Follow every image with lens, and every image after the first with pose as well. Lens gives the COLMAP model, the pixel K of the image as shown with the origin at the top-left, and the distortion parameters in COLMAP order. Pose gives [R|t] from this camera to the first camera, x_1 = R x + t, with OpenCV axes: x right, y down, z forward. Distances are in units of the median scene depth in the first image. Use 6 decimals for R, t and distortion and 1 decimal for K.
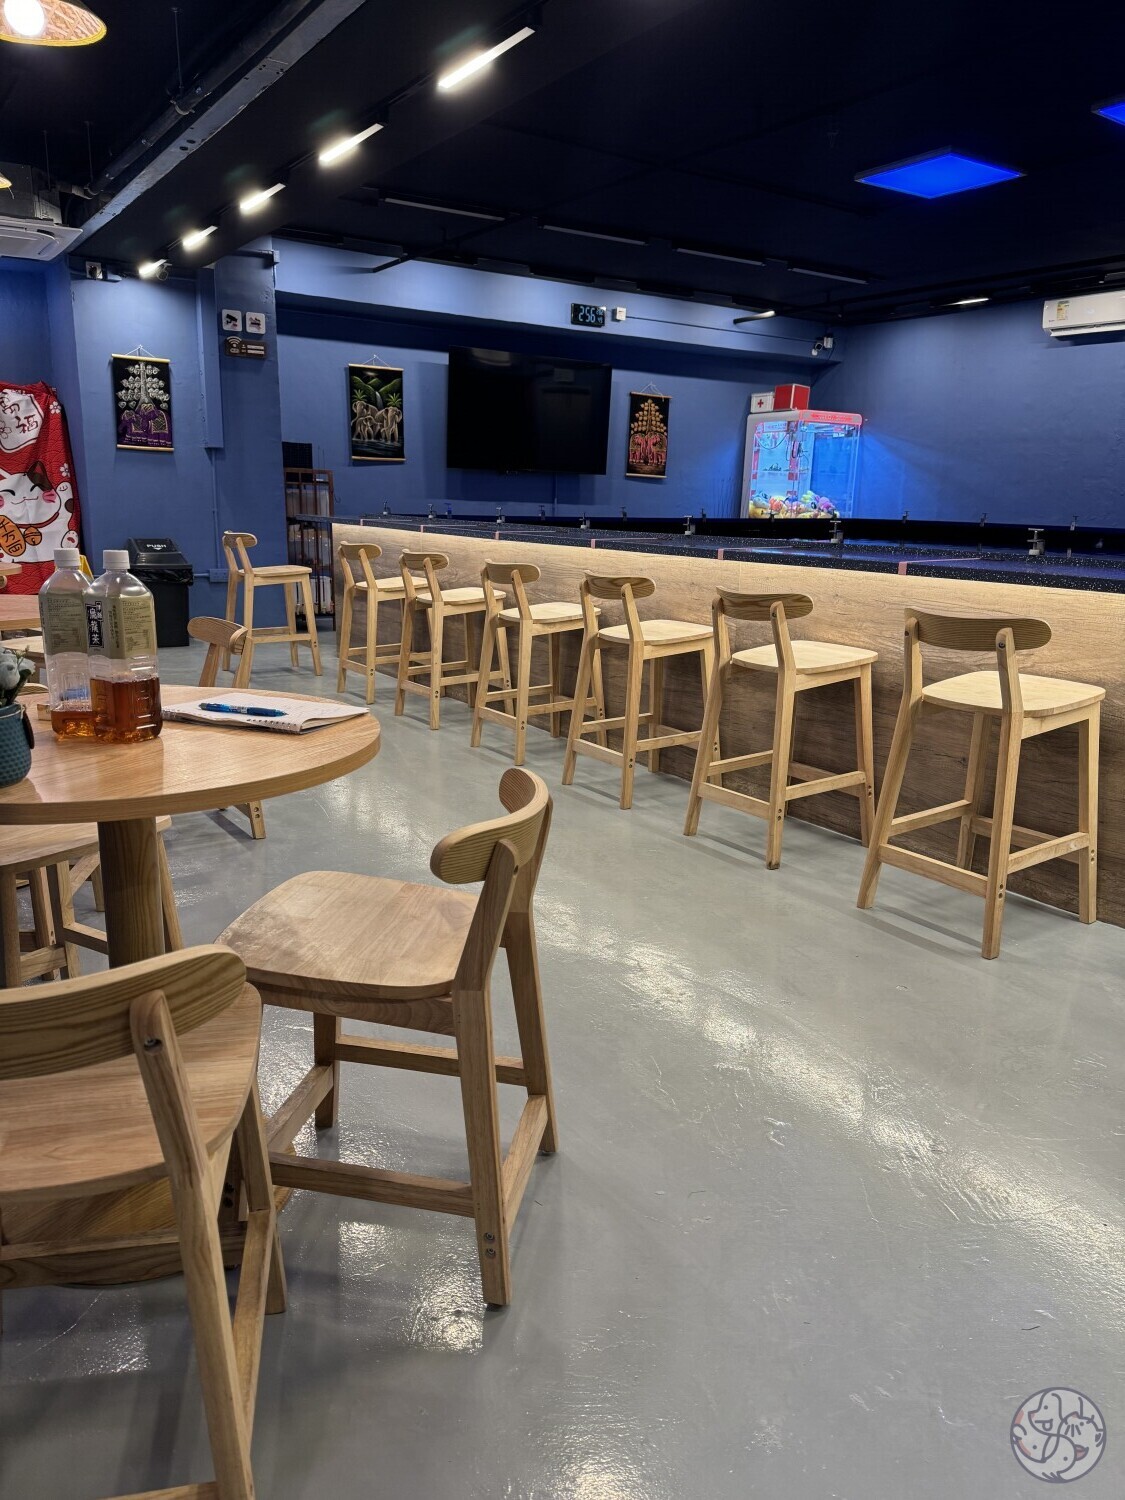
lens RADIAL K [[1089.7, 0, 561.0], [0, 1089.7, 757.9], [0, 0, 1]] dist [-0.004213, -0.004934]
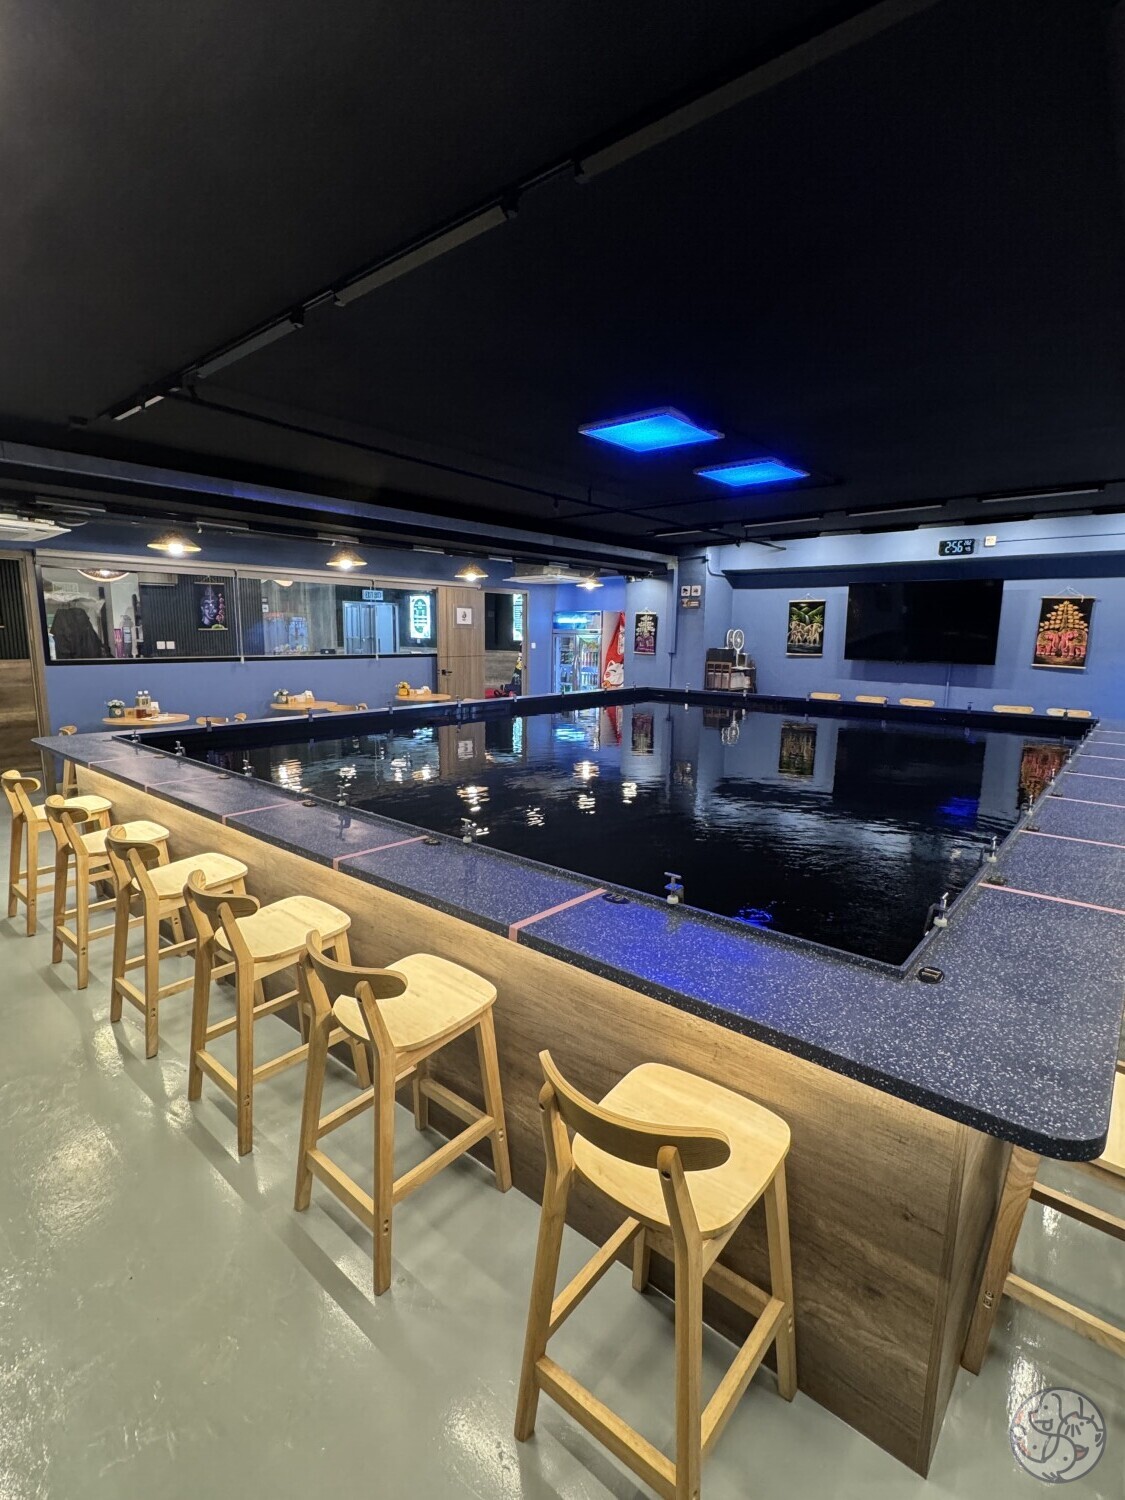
lens RADIAL K [[696.9, 0, 561.4], [0, 696.9, 744.9], [0, 0, 1]] dist [-0.002068, -0.000202]
pose [[0.278447, 0.134617, -0.950971, 0.748876], [-0.225782, 0.971556, 0.071421, -0.134379], [0.933536, 0.194825, 0.300921, 0.367821]]
